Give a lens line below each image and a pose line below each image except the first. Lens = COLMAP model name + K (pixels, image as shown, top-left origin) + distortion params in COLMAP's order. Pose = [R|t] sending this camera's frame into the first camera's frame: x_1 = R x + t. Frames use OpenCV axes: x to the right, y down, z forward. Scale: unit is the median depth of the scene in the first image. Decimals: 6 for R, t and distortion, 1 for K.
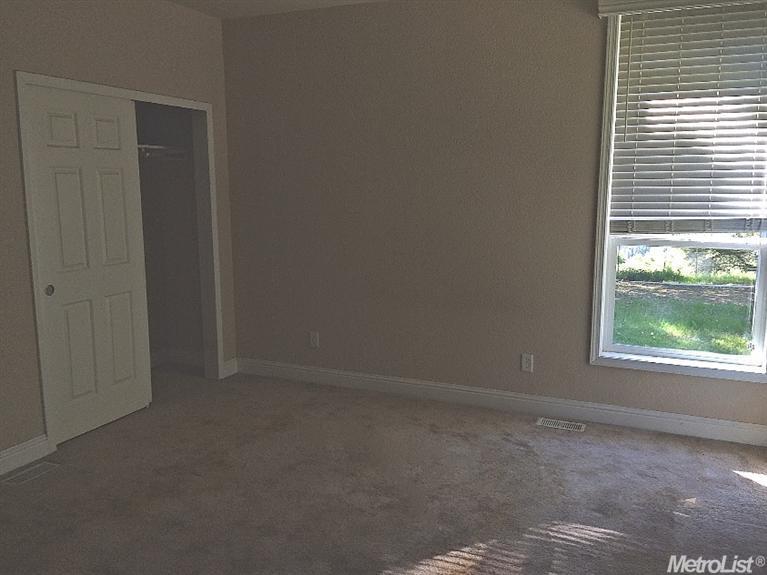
lens RADIAL K [[656.0, 0, 383.5], [0, 656.0, 287.5], [0, 0, 1]] dist [0.002891, 0.002647]
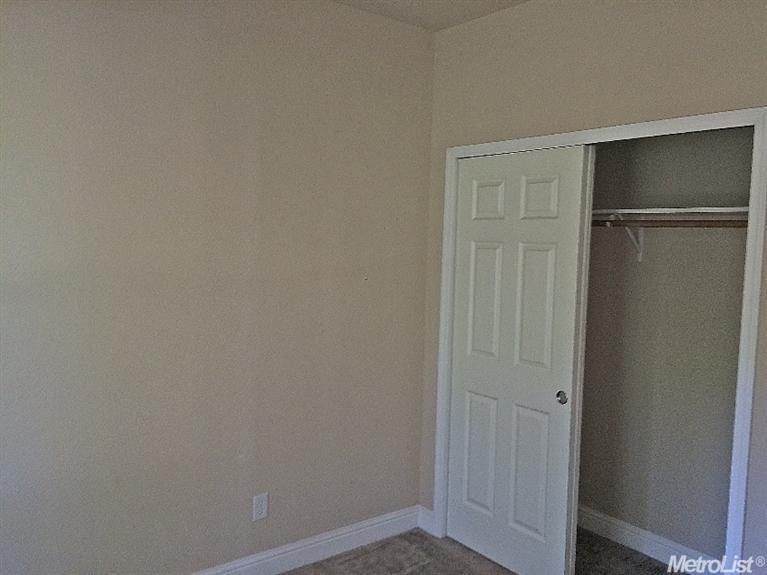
lens RADIAL K [[656.0, 0, 383.5], [0, 656.0, 287.5], [0, 0, 1]] dist [0.002891, 0.002647]
pose [[-0.467612, 0.050624, -0.882483, 0.325646], [-0.170908, 0.974342, 0.146455, -0.209526], [0.867254, 0.219307, -0.446961, 1.177344]]
